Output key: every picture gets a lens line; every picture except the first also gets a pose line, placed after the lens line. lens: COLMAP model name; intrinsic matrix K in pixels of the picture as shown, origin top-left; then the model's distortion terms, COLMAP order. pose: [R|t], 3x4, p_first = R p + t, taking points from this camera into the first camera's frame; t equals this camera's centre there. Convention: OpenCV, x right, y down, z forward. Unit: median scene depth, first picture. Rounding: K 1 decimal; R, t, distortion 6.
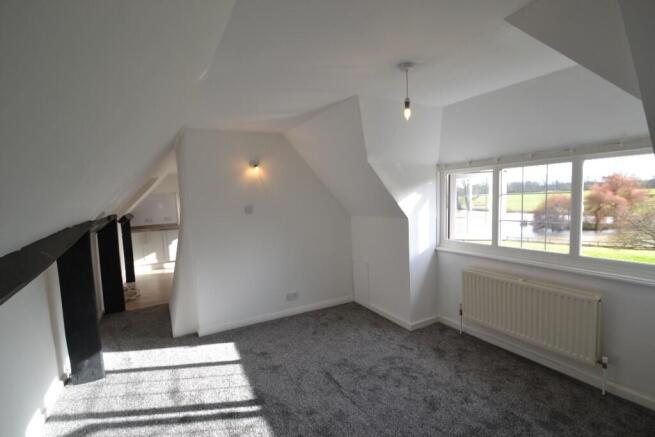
lens RADIAL K [[303.8, 0, 306.7], [0, 303.8, 220.3], [0, 0, 1]] dist [0.001046, -0.011858]
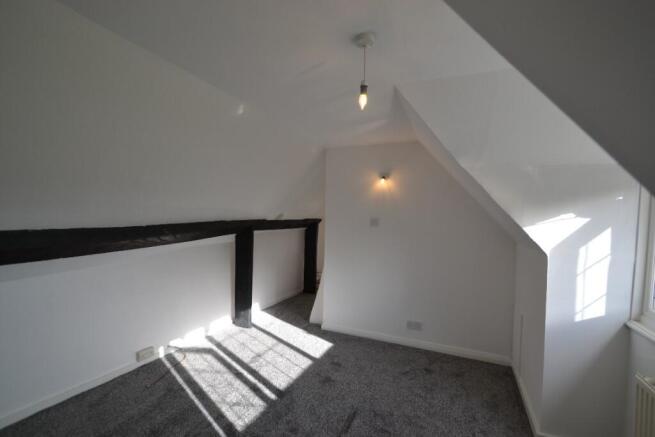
lens RADIAL K [[299.6, 0, 328.2], [0, 299.6, 222.1], [0, 0, 1]] dist [0.000616, -0.000118]
pose [[0.625997, 0.078221, -0.775892, 0.568639], [-0.109917, 0.993874, 0.011514, -0.034568], [0.772040, 0.078076, 0.630760, 0.317082]]
